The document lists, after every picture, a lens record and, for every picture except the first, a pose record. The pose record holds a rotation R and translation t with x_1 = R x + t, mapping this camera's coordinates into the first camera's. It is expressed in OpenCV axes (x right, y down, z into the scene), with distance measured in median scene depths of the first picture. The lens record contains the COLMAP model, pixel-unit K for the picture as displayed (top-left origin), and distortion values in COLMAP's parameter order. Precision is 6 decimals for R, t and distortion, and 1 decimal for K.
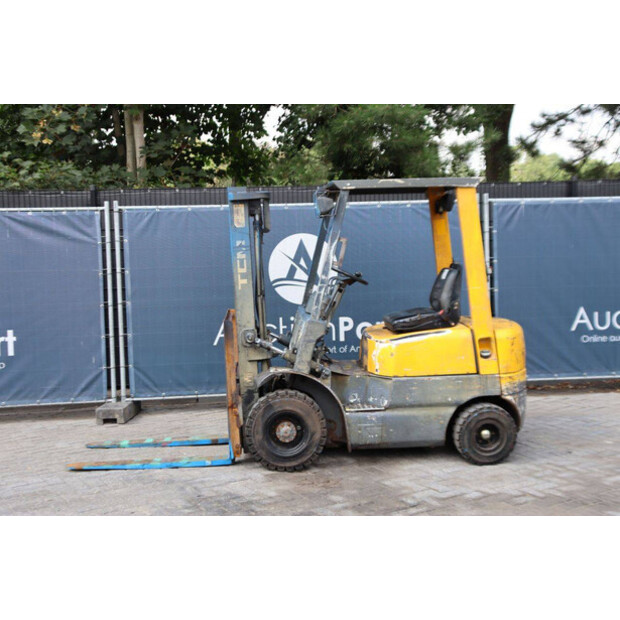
lens RADIAL K [[812.1, 0, 310.0], [0, 812.1, 310.0], [0, 0, 1]] dist [0.018451, 0.073265]
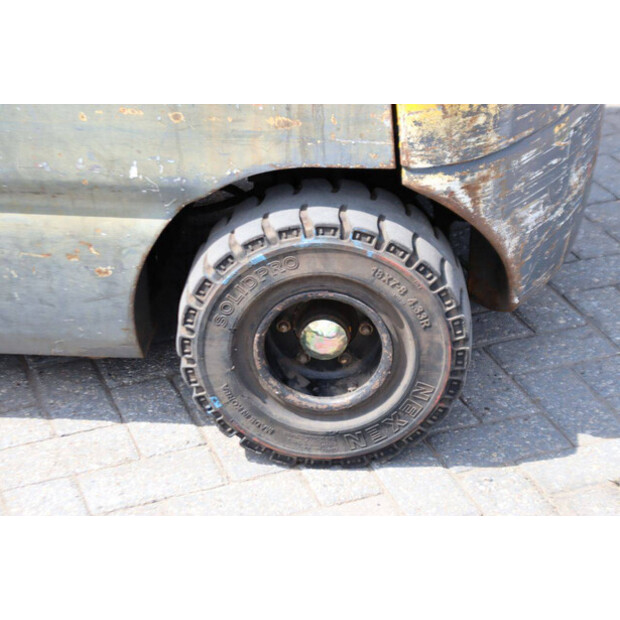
lens RADIAL K [[1449.7, 0, 310.0], [0, 1449.7, 310.0], [0, 0, 1]] dist [0.421886, 0.352361]
pose [[0.985314, 0.093215, -0.143061, 0.266117], [-0.027240, 0.912922, 0.407225, -0.006614], [0.168563, -0.397348, 0.902054, 0.663317]]
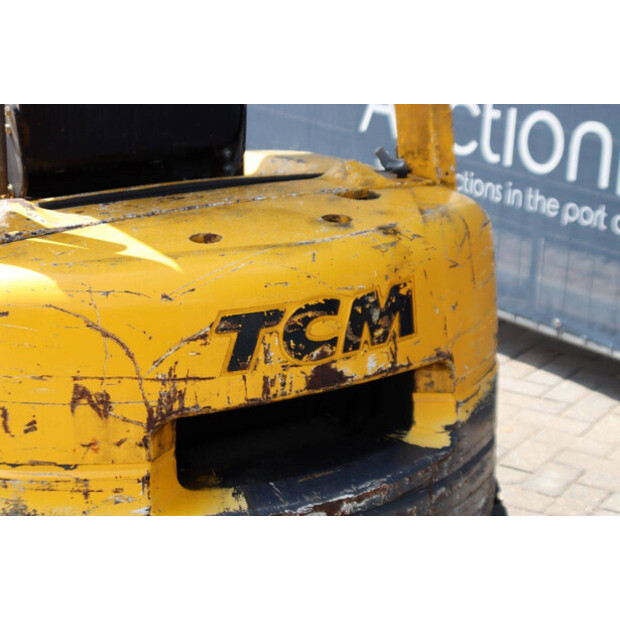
lens RADIAL K [[1449.7, 0, 310.0], [0, 1449.7, 310.0], [0, 0, 1]] dist [0.421886, 0.352361]
pose [[0.456368, 0.288387, -0.841761, 0.620422], [-0.090347, 0.956150, 0.278594, -0.084347], [0.885192, -0.051091, 0.462411, 0.893283]]
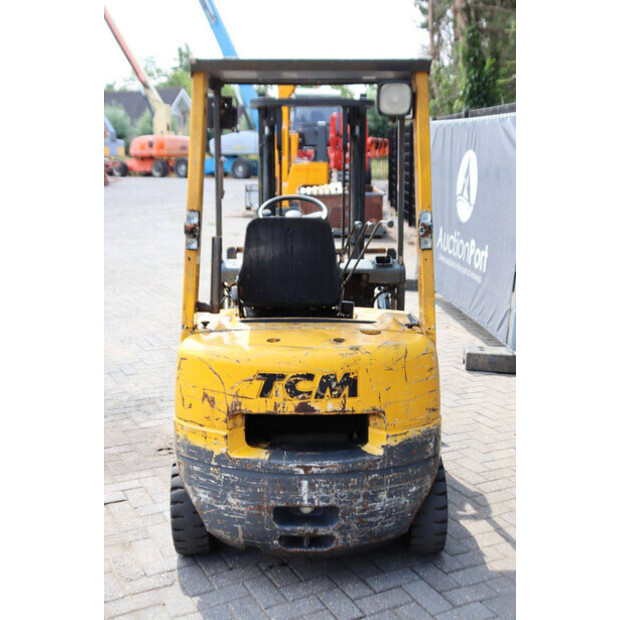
lens RADIAL K [[812.1, 0, 310.0], [0, 812.1, 310.0], [0, 0, 1]] dist [0.018451, 0.073265]
pose [[-0.073861, 0.219160, -0.972889, 0.769745], [-0.090090, 0.970099, 0.225371, -0.128908], [0.993191, 0.104293, -0.051908, 1.110884]]
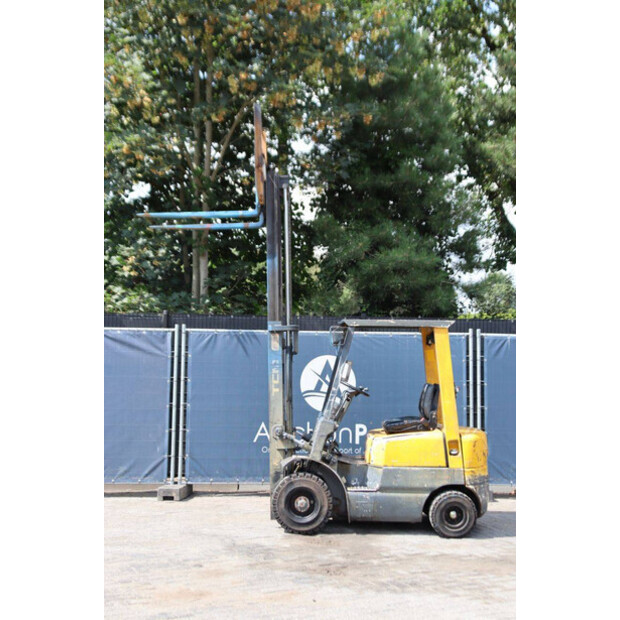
lens RADIAL K [[858.9, 0, 310.0], [0, 858.9, 310.0], [0, 0, 1]] dist [0.055451, 0.063255]
pose [[0.996940, 0.035951, -0.069415, 0.070164], [-0.045268, 0.989439, -0.137699, 0.028143], [0.063731, 0.140420, 0.988039, -0.440392]]
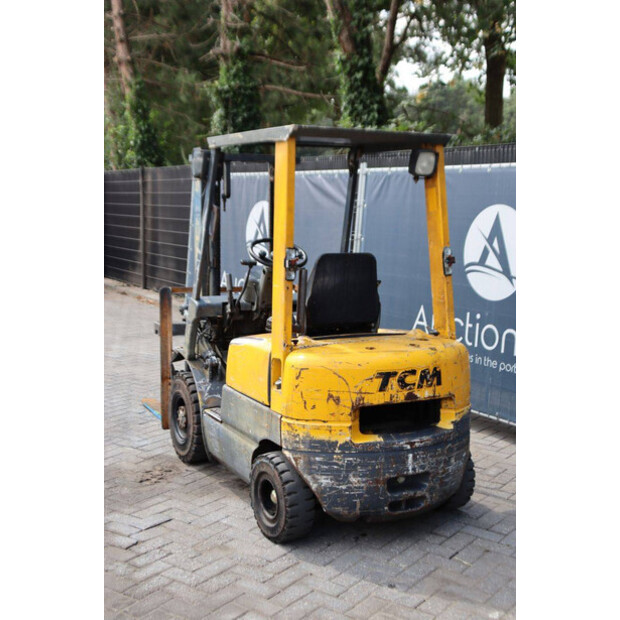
lens RADIAL K [[858.9, 0, 310.0], [0, 858.9, 310.0], [0, 0, 1]] dist [0.055451, 0.063255]
pose [[0.396746, 0.145936, -0.906254, 0.882716], [-0.110131, 0.987717, 0.110840, -0.092070], [0.911298, 0.055832, 0.407945, 0.715972]]
